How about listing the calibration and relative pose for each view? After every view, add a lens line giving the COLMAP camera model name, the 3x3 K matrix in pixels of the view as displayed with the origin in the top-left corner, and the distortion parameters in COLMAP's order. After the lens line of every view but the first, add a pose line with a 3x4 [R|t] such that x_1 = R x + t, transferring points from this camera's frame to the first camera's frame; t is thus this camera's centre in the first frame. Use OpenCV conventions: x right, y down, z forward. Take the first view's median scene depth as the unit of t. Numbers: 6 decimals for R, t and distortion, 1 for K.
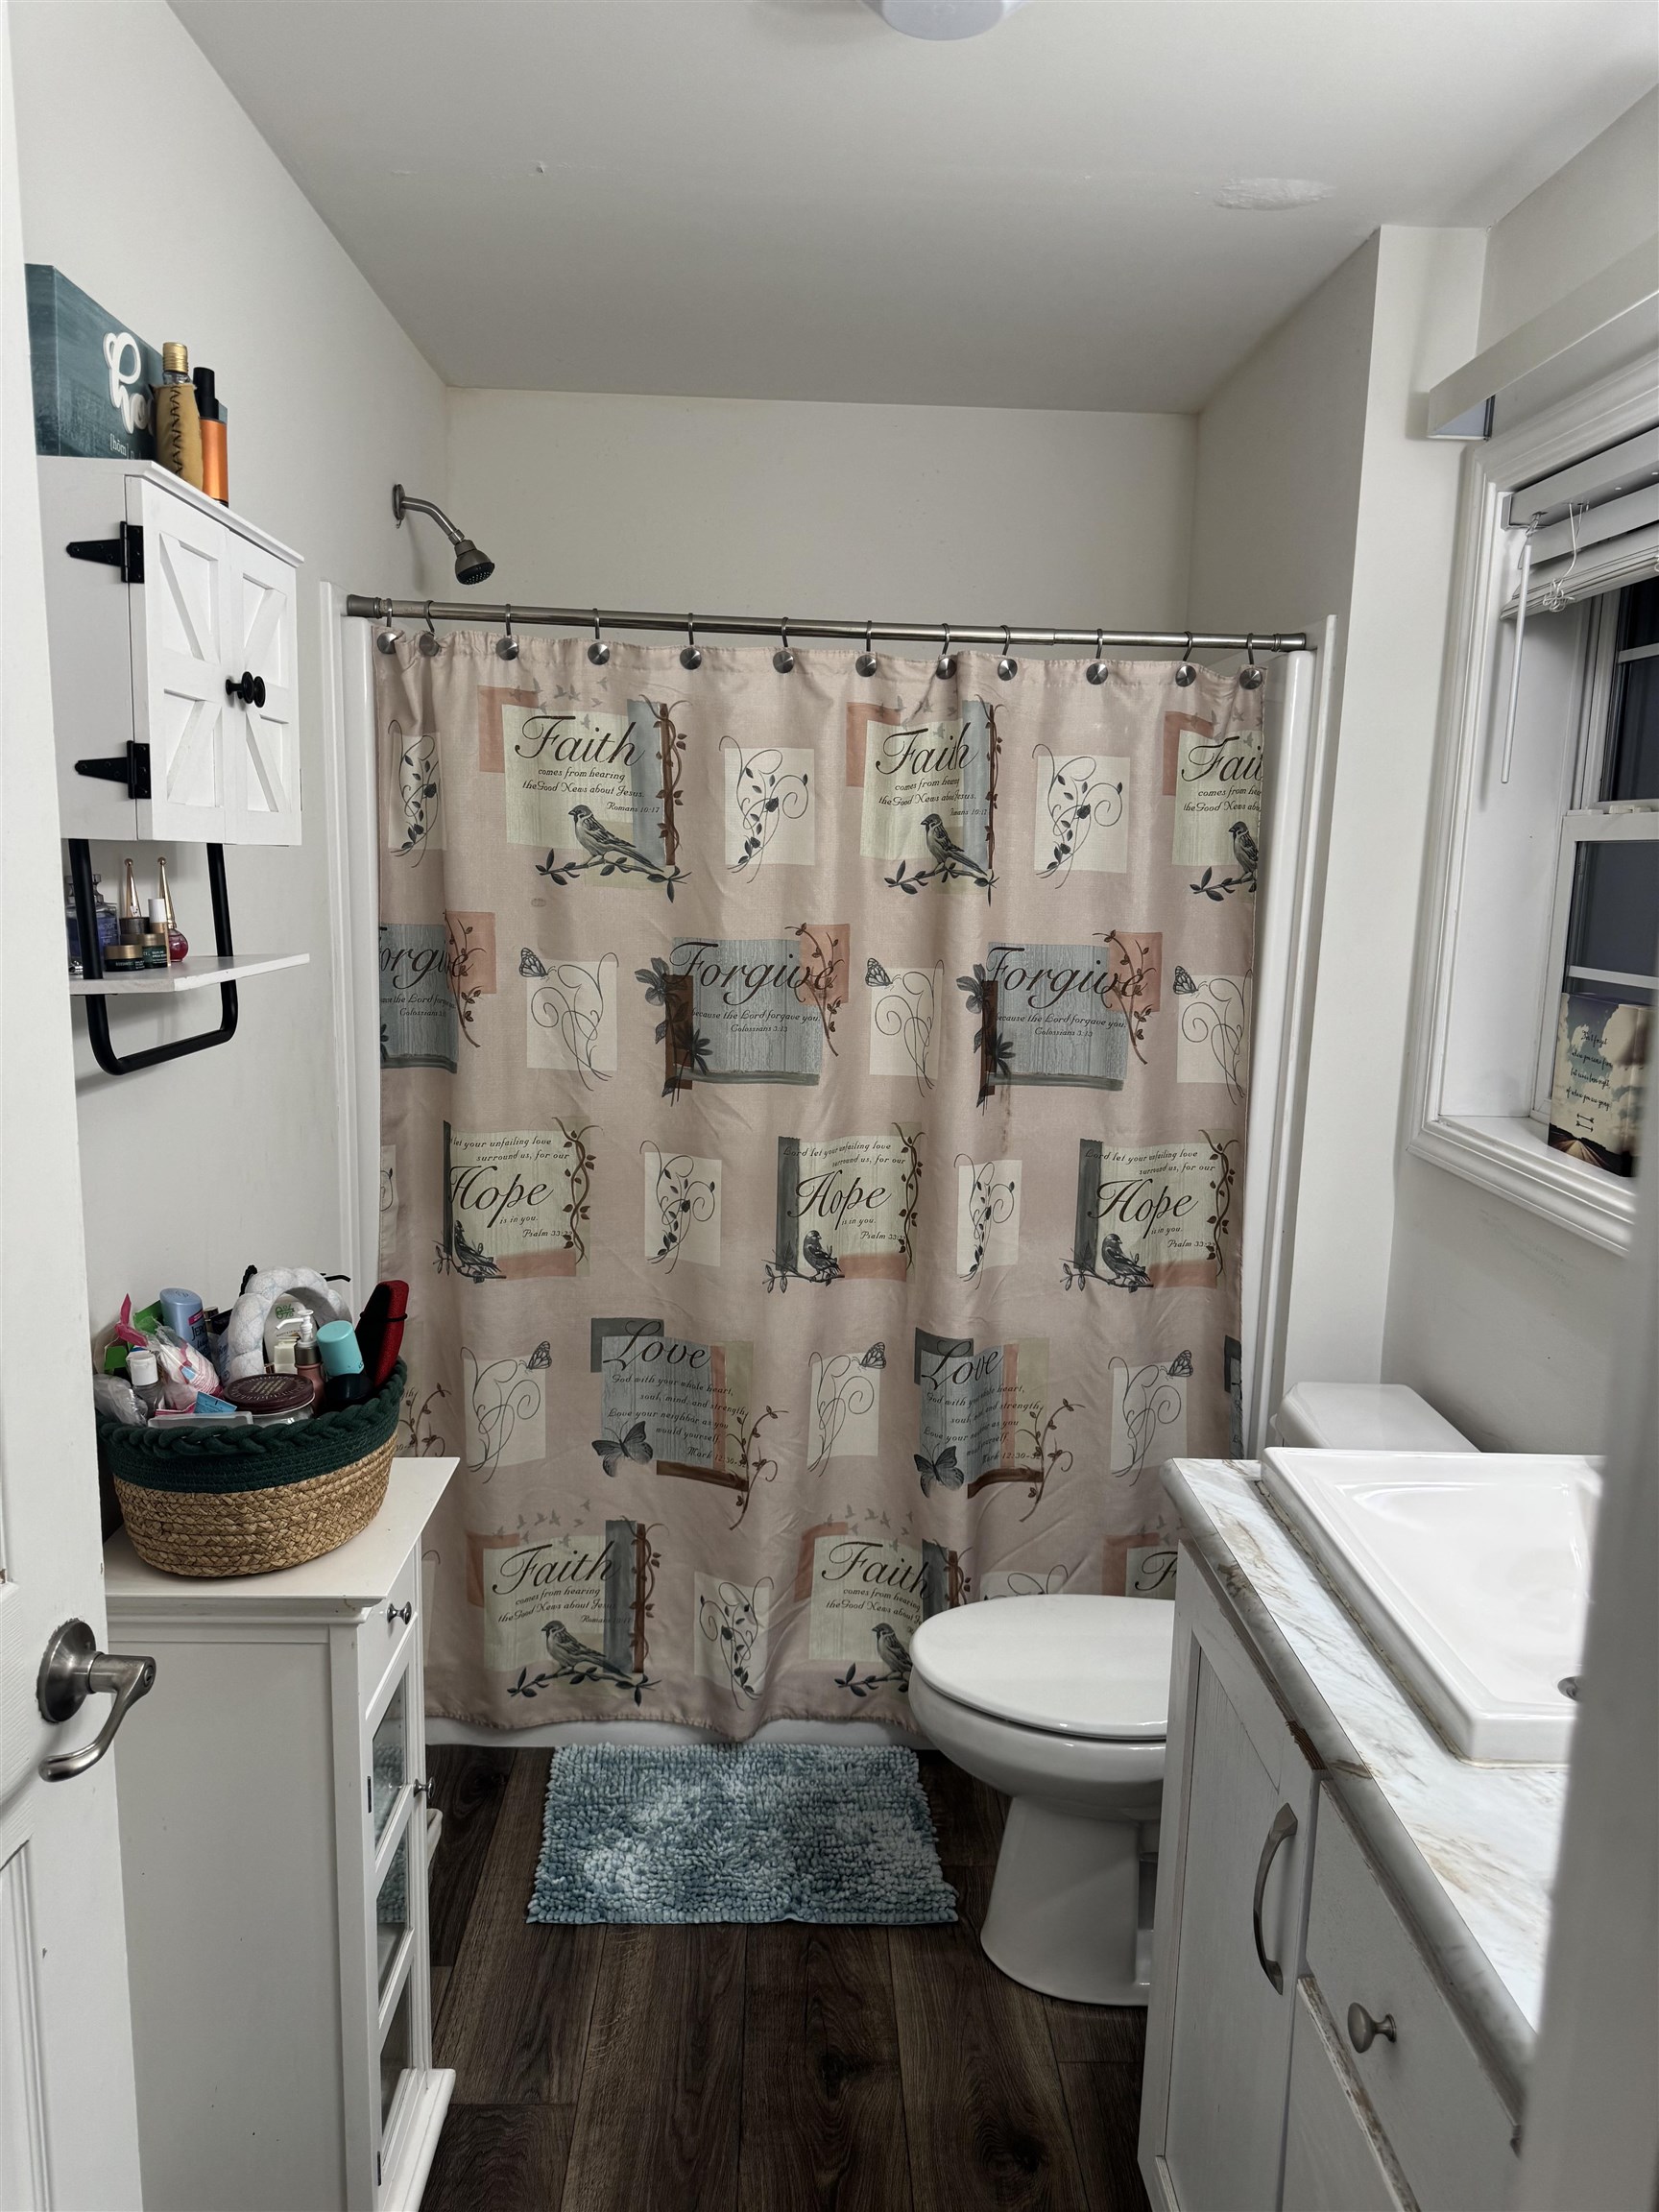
lens RADIAL K [[1565.1, 0, 849.6], [0, 1565.1, 1116.5], [0, 0, 1]] dist [0.094500, -0.114469]
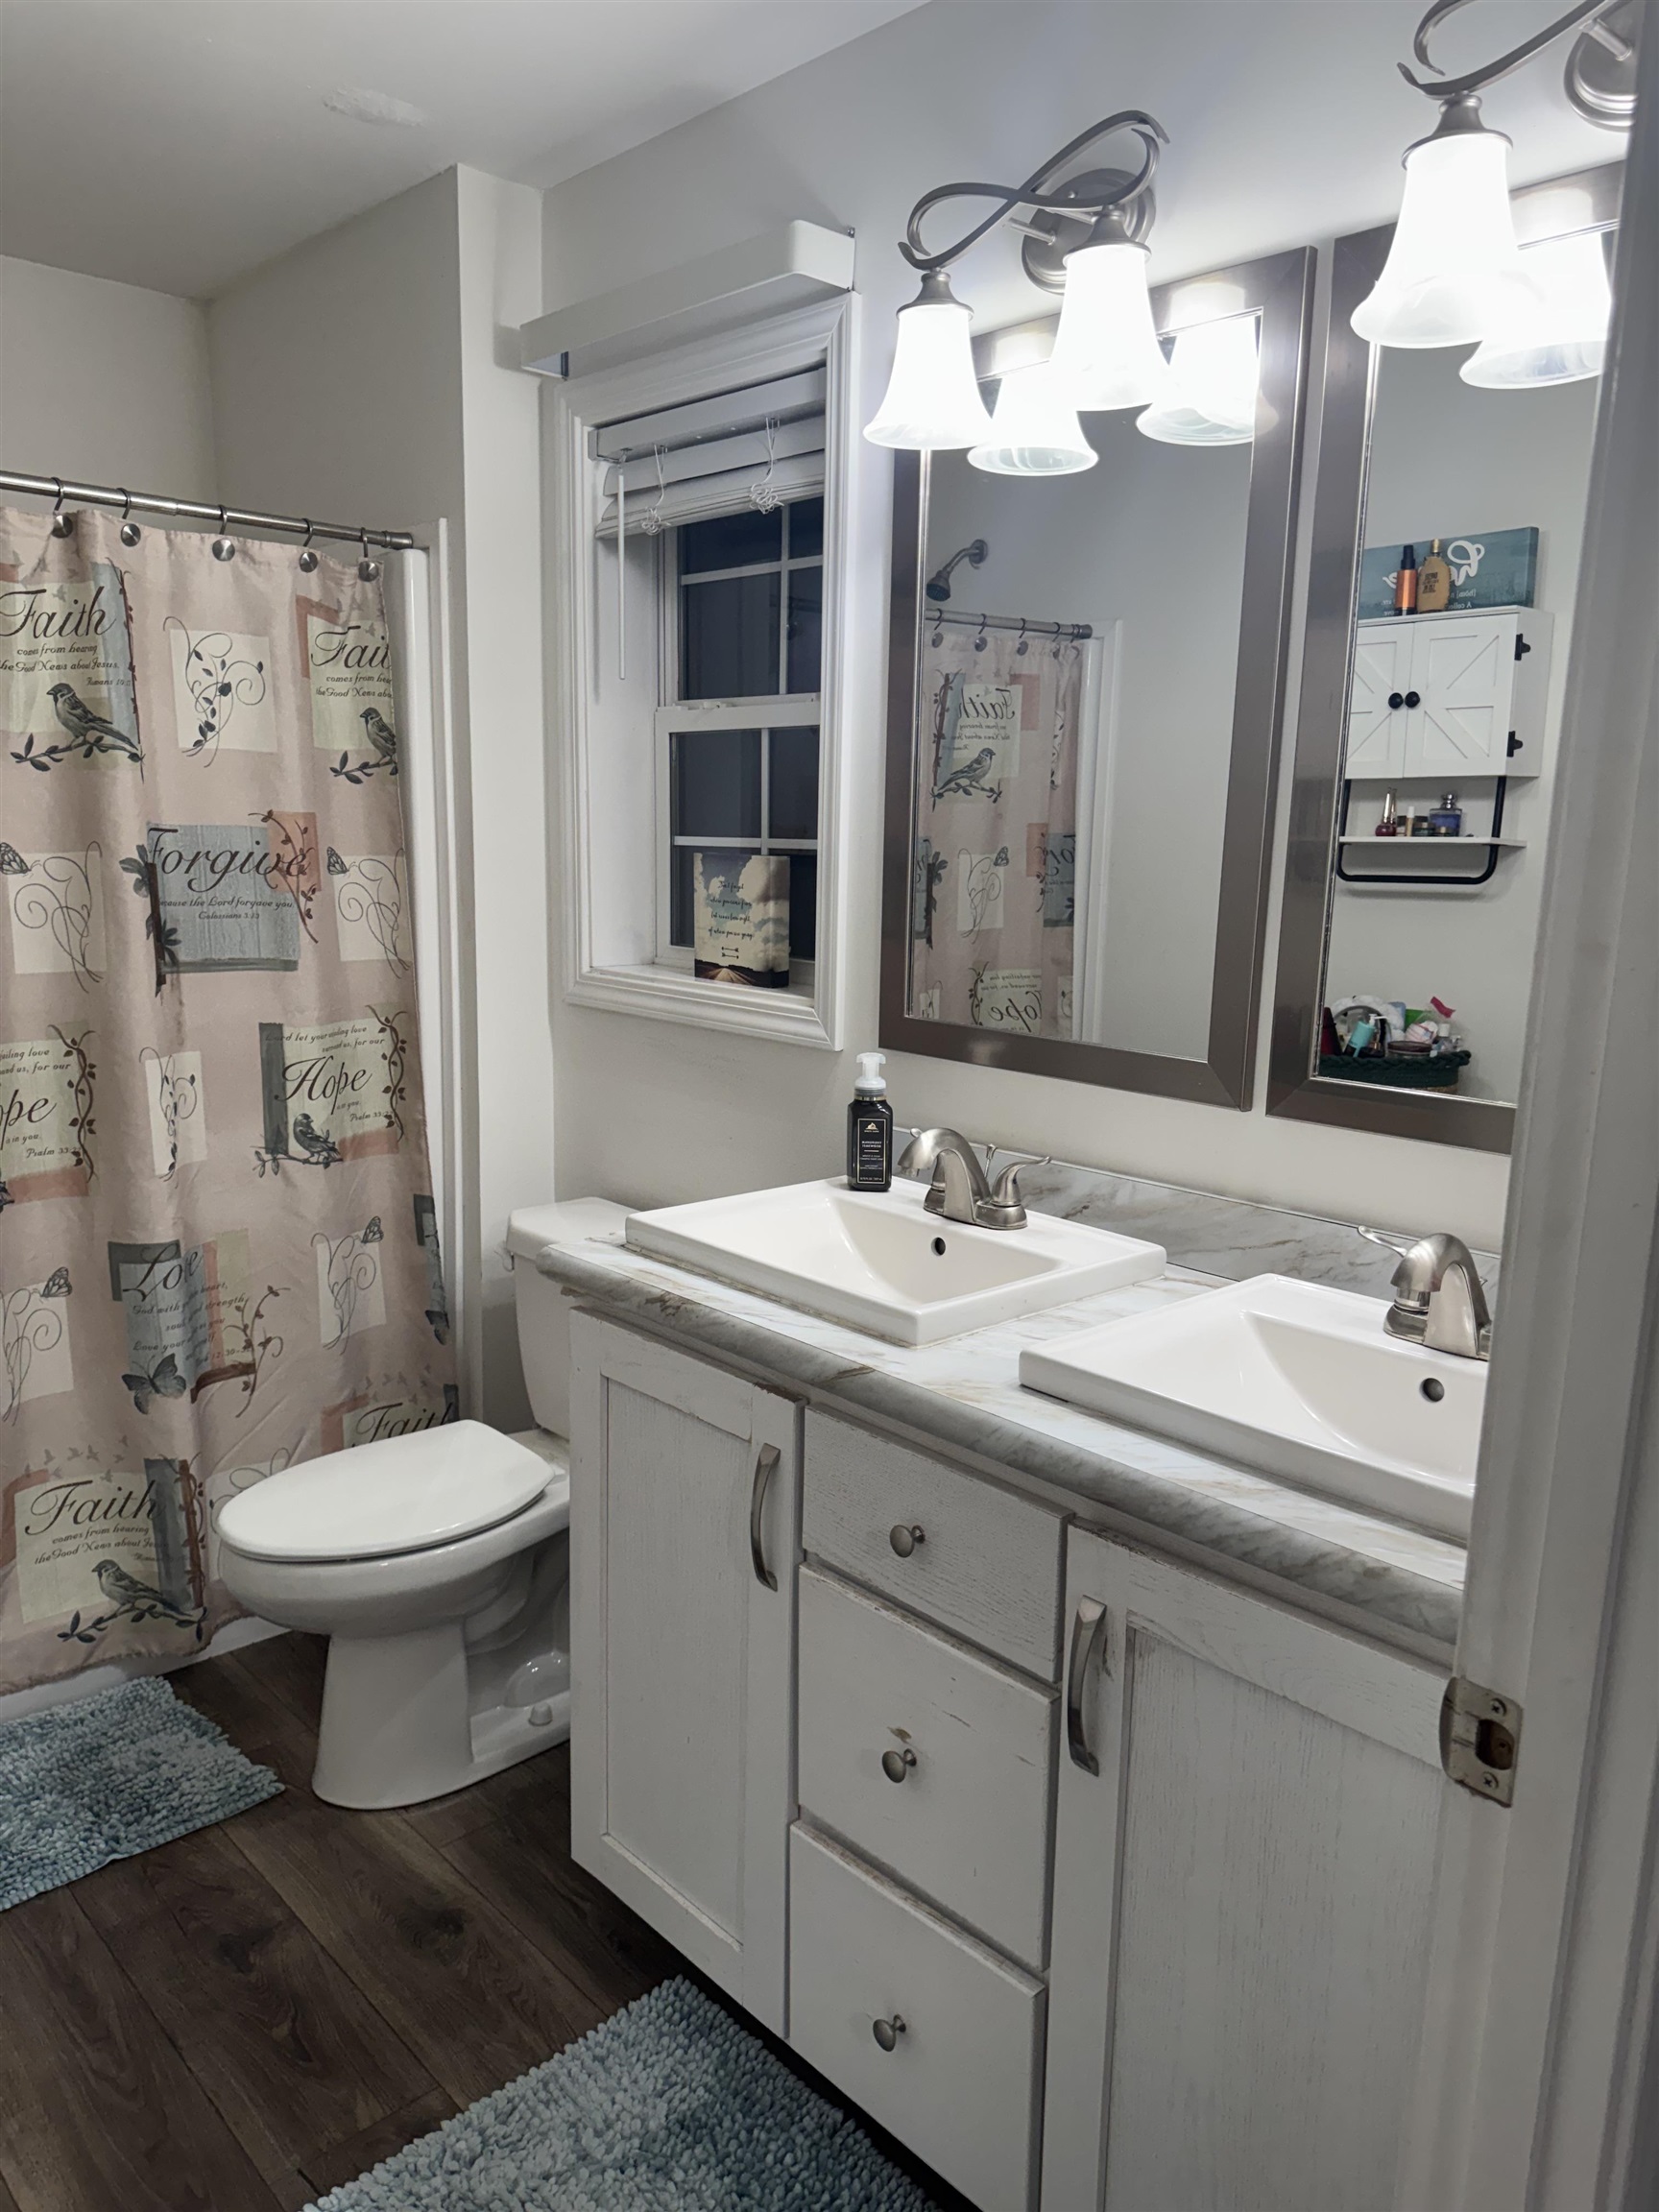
lens RADIAL K [[1565.1, 0, 831.0], [0, 1565.1, 1120.3], [0, 0, 1]] dist [0.094500, -0.114469]
pose [[0.752613, -0.132691, 0.644955, -0.246065], [0.110922, 0.991036, 0.074455, 0.042488], [-0.649053, 0.015504, 0.760585, -0.003091]]
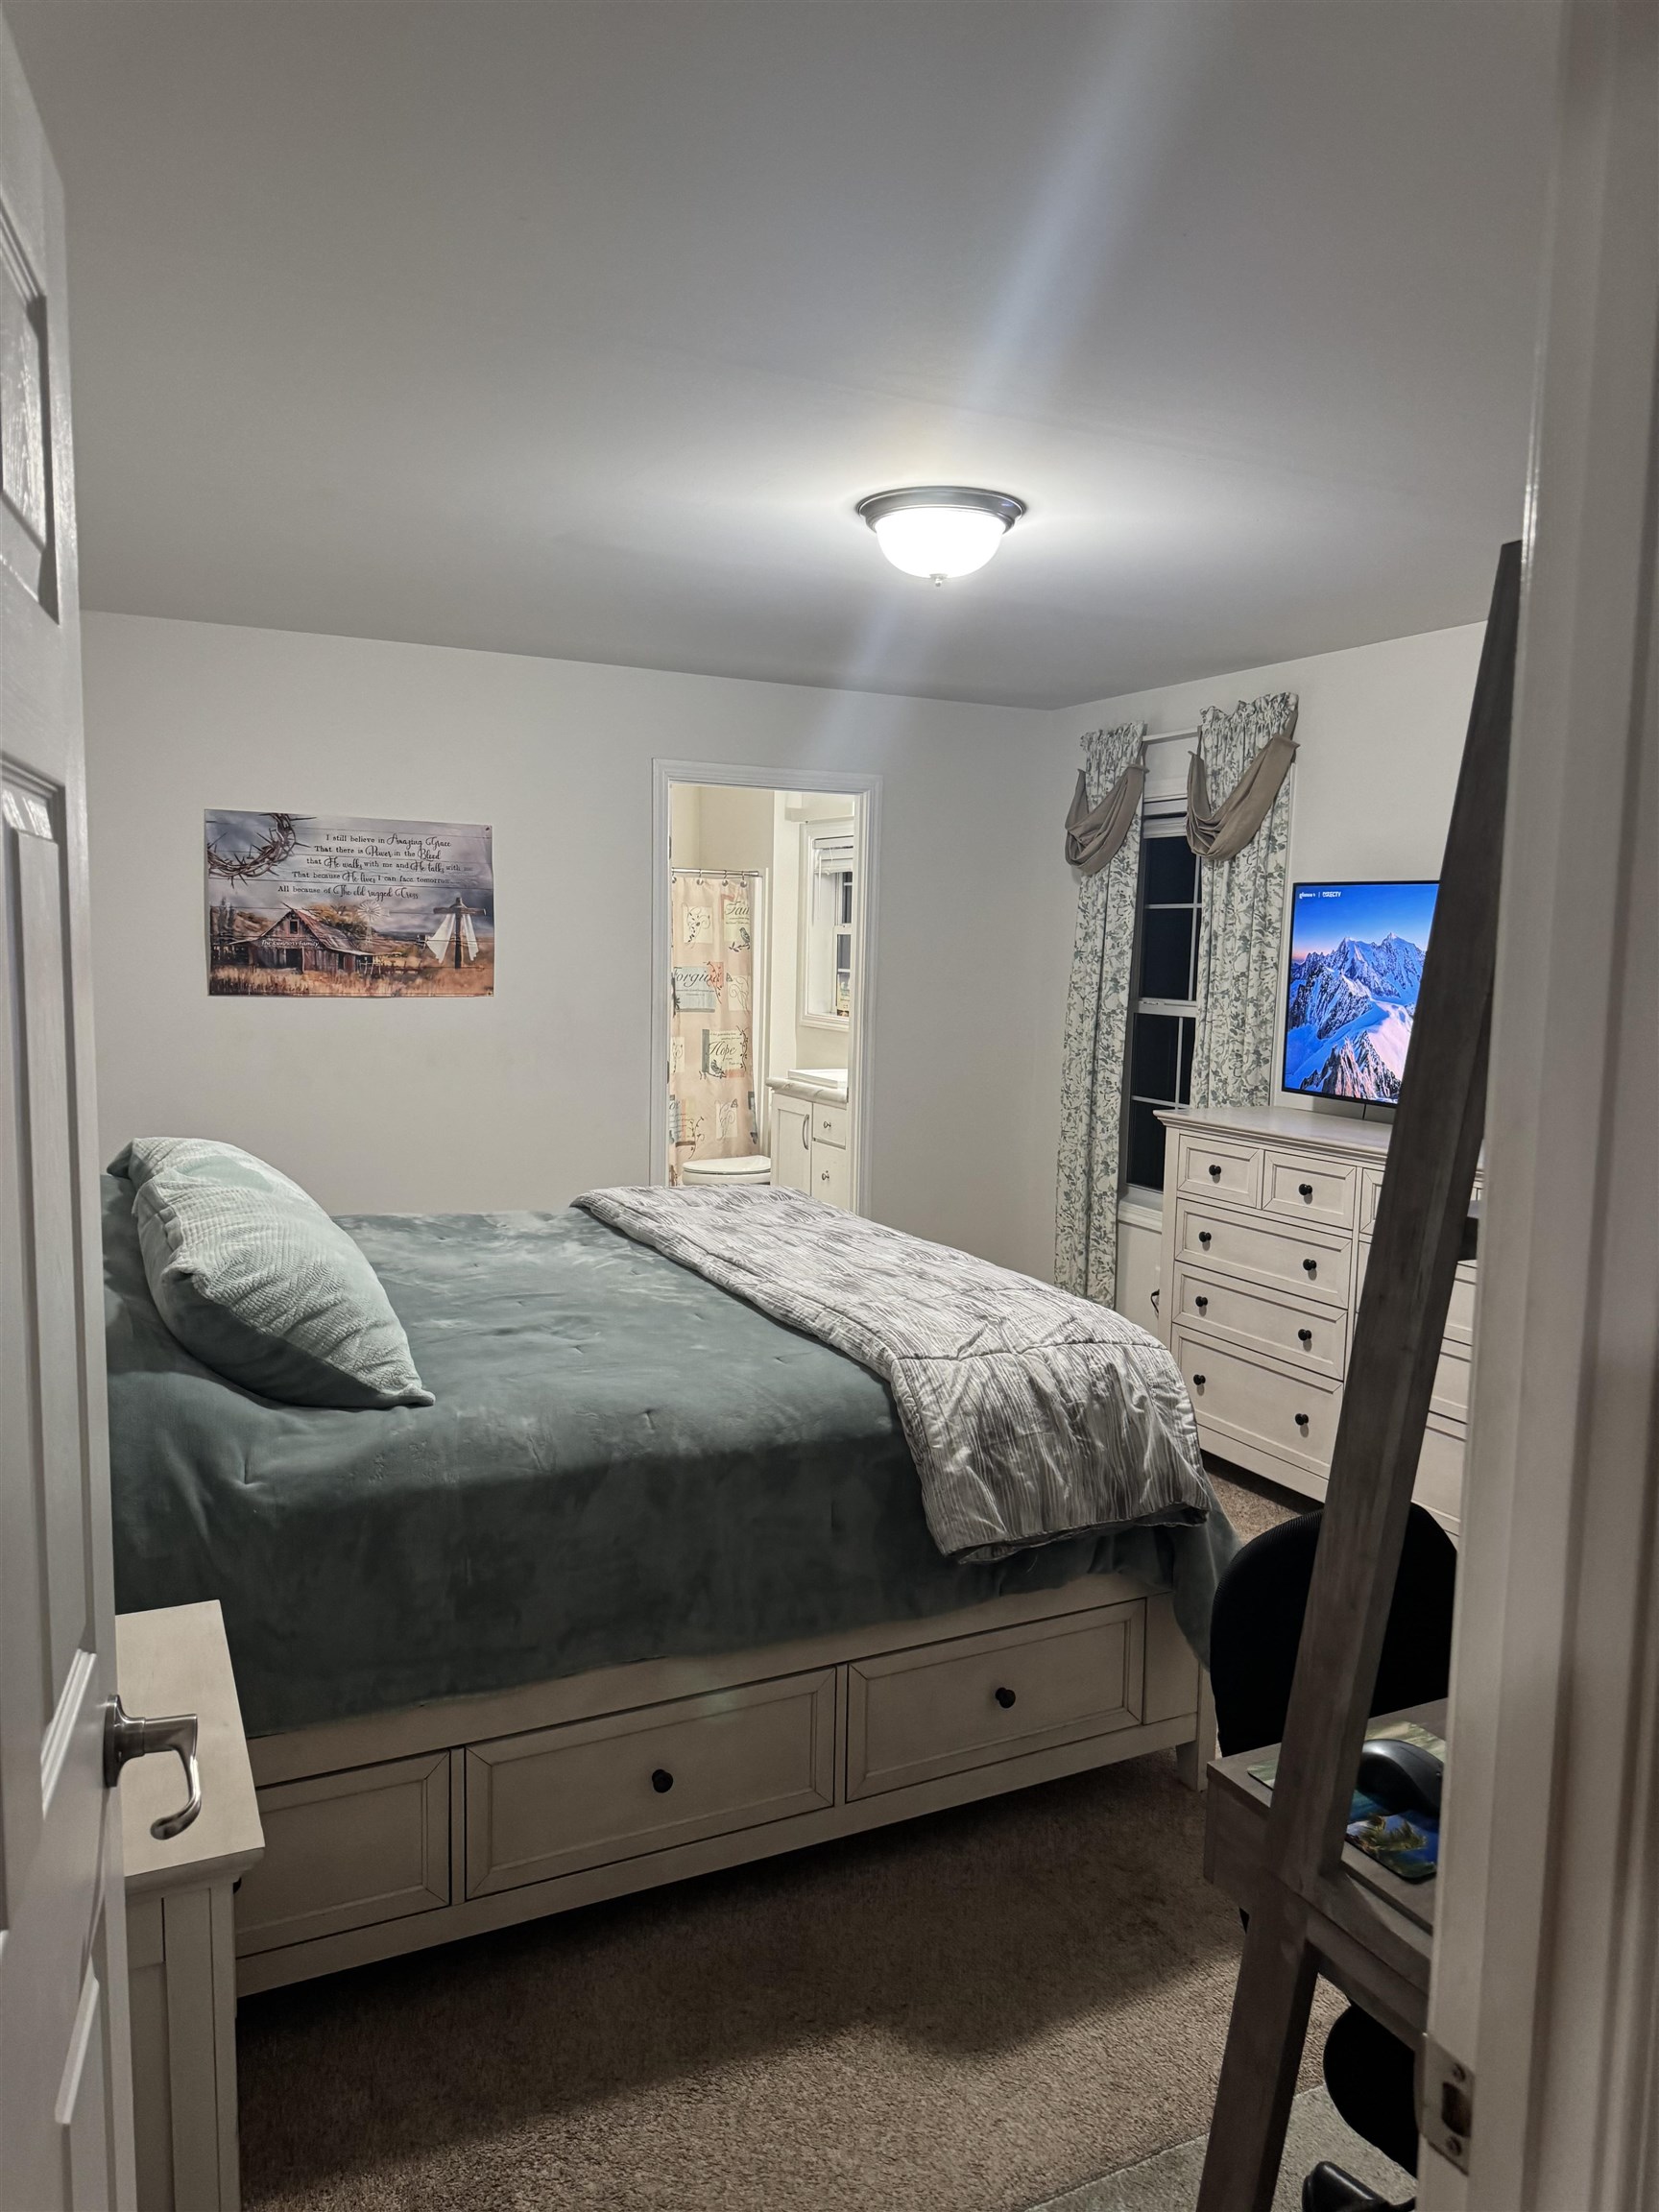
lens RADIAL K [[1565.1, 0, 829.0], [0, 1565.1, 1123.3], [0, 0, 1]] dist [0.094500, -0.114469]
pose [[0.904145, -0.059809, 0.423019, -0.979977], [0.078285, 0.996581, -0.026421, 0.311598], [-0.419993, 0.057004, 0.905735, -1.964348]]
